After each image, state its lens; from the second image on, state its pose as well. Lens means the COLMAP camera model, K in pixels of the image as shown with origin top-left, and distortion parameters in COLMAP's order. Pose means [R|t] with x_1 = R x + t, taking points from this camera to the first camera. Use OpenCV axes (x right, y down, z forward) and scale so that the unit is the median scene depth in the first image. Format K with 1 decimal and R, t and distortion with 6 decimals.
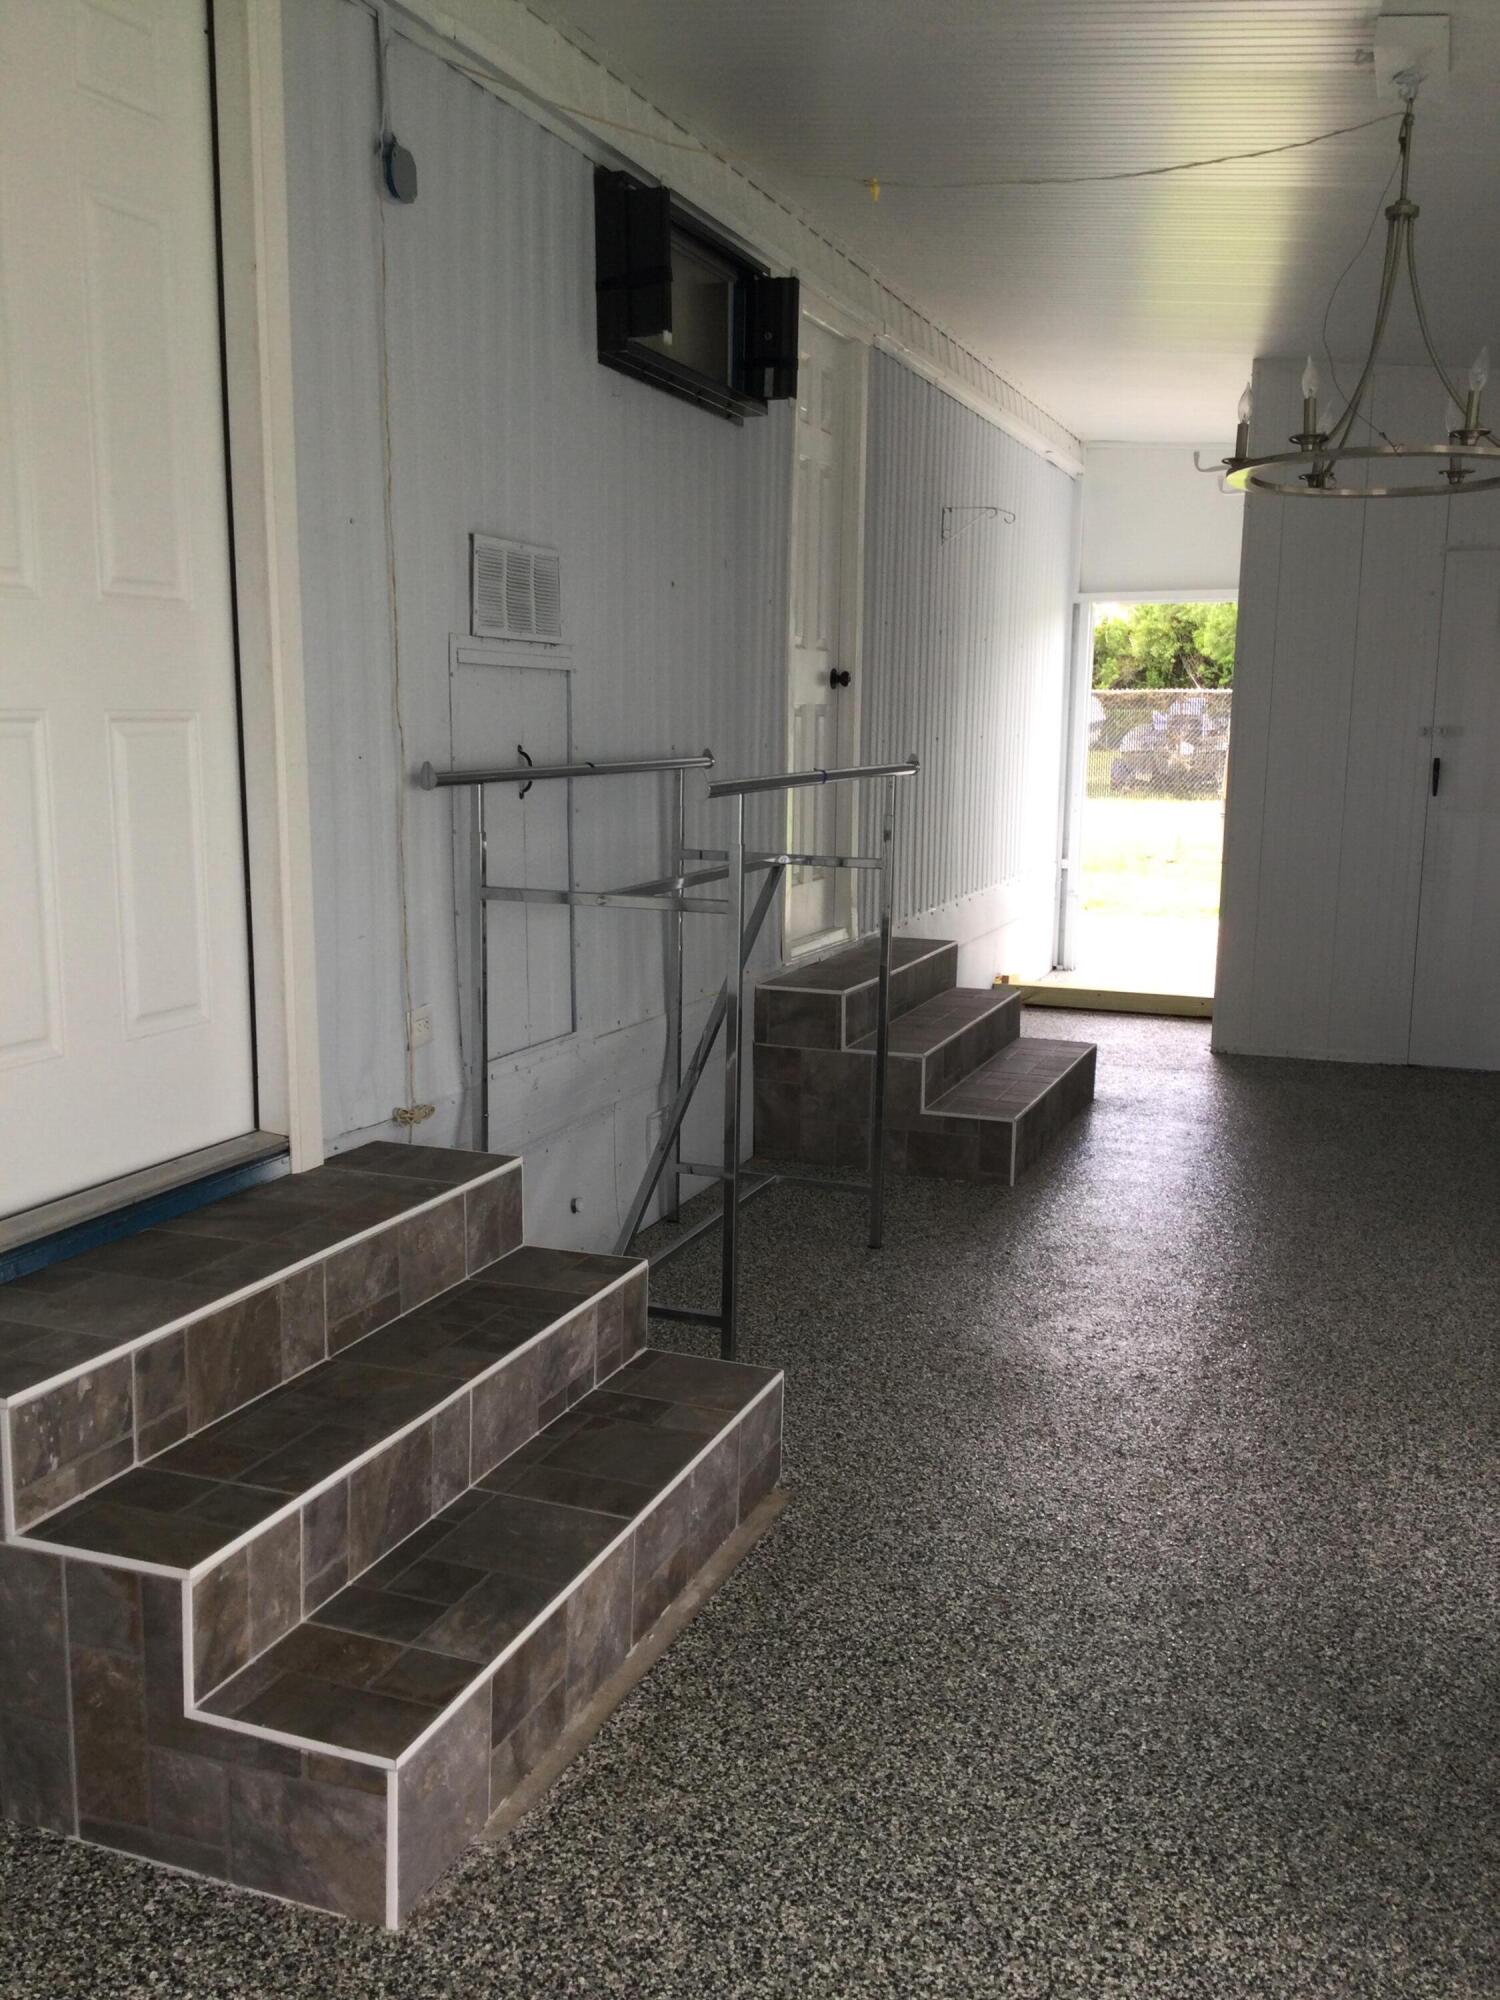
lens RADIAL K [[1823.5, 0, 733.1], [0, 1823.5, 998.8], [0, 0, 1]] dist [0.104022, -0.202440]
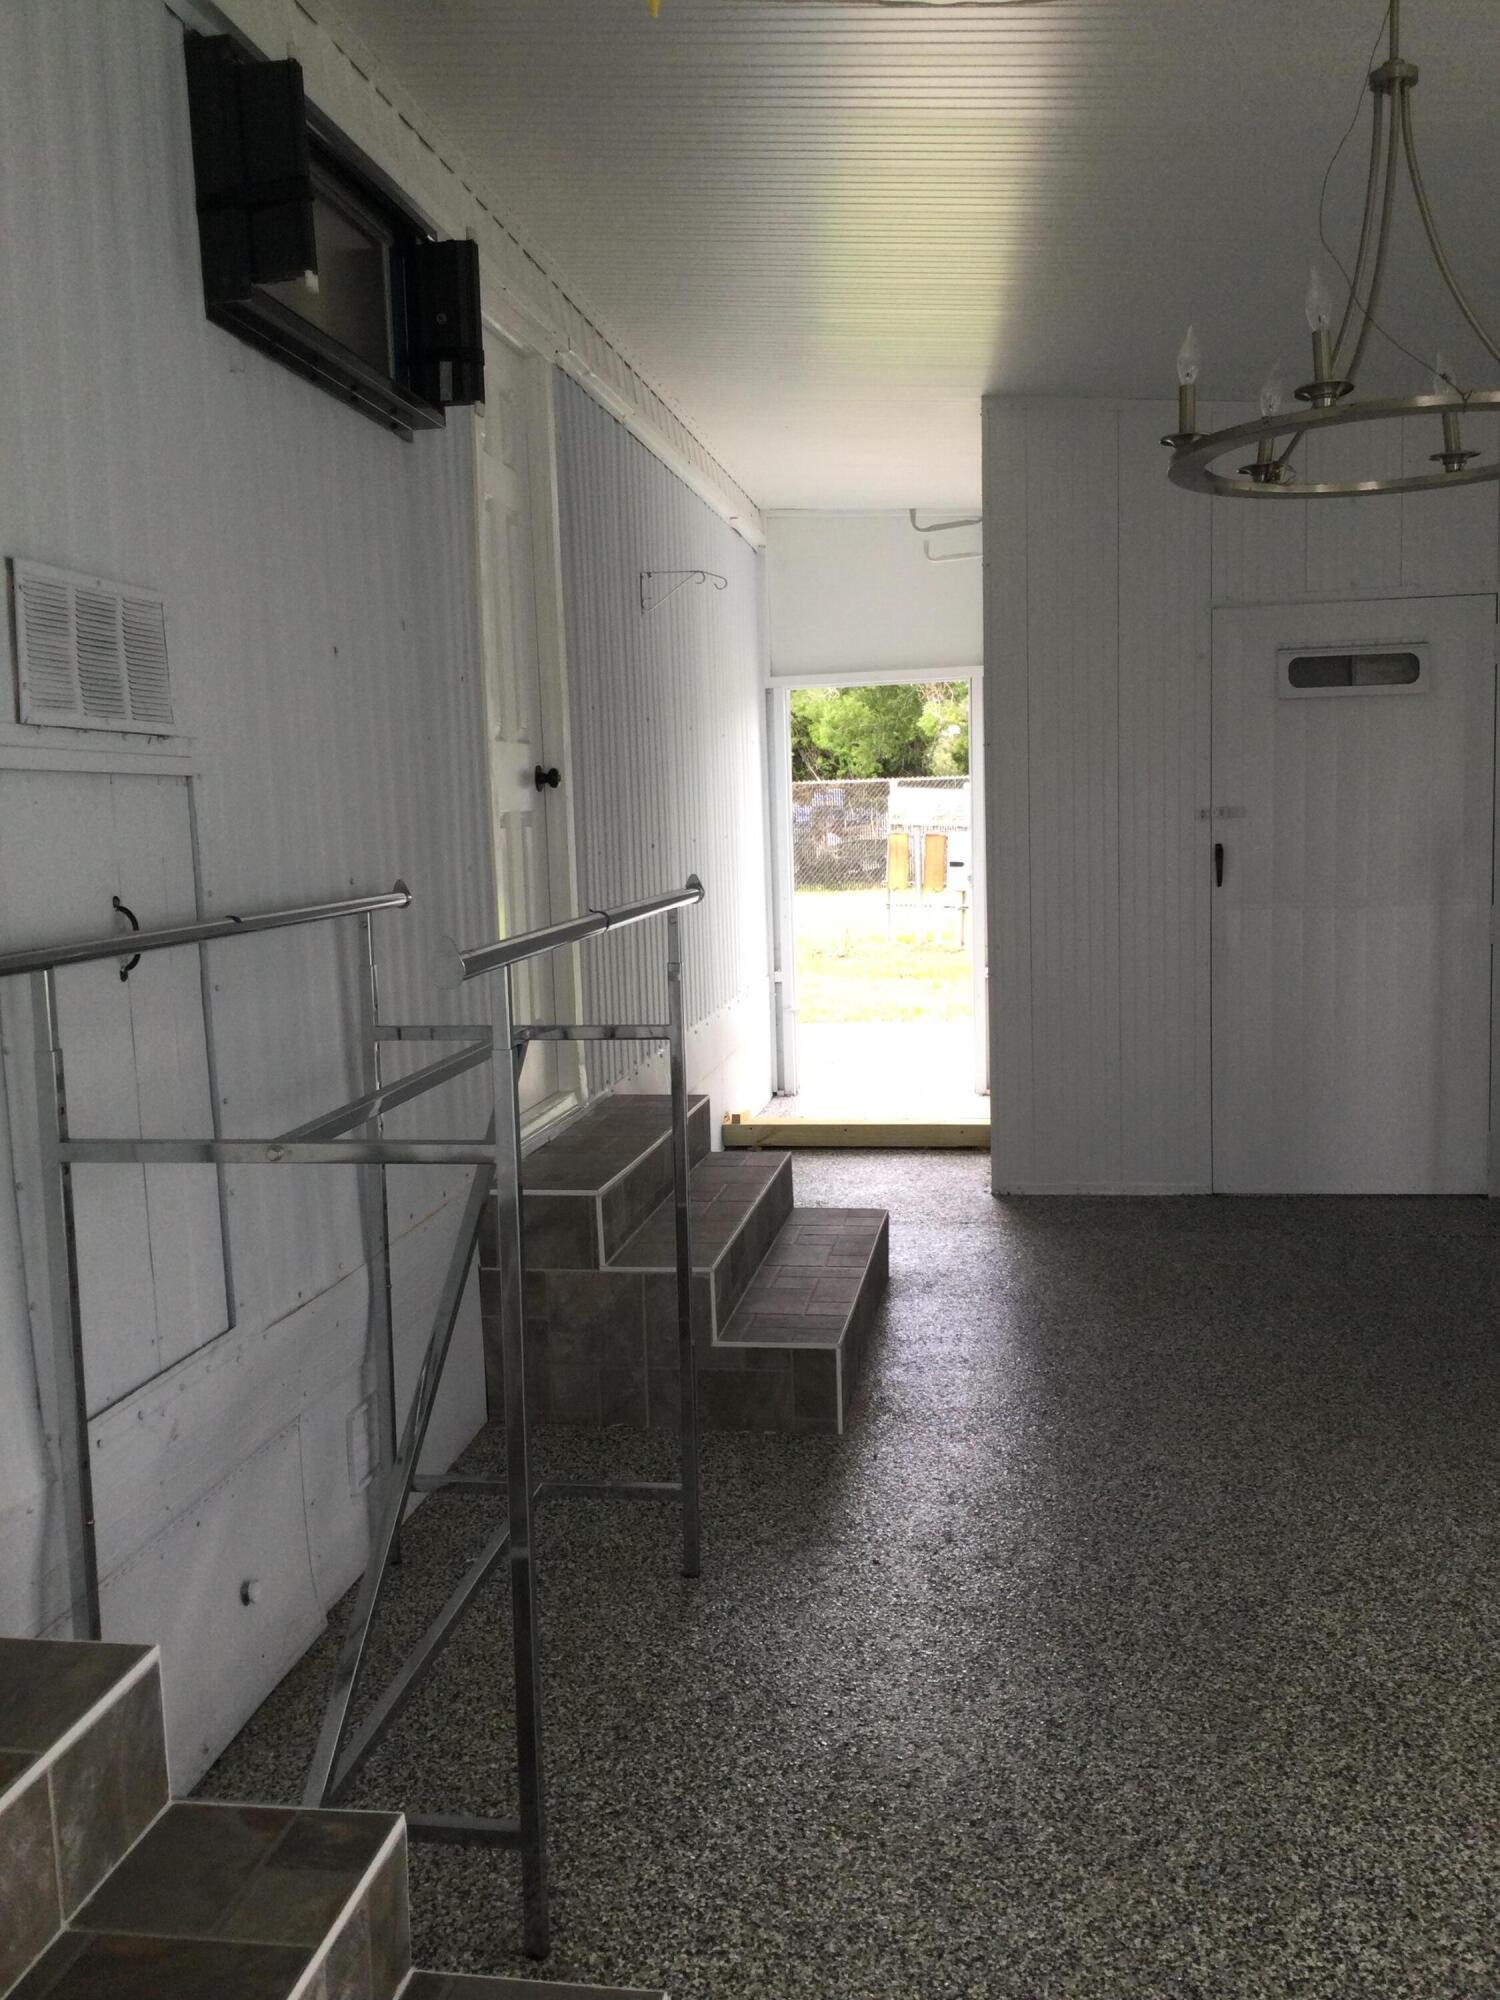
lens RADIAL K [[1823.5, 0, 736.3], [0, 1823.5, 1014.6], [0, 0, 1]] dist [0.104022, -0.202440]
pose [[0.978663, -0.064643, 0.195037, -0.027054], [0.073466, 0.996560, -0.038340, -0.046214], [-0.191887, 0.051850, 0.980046, 0.270770]]
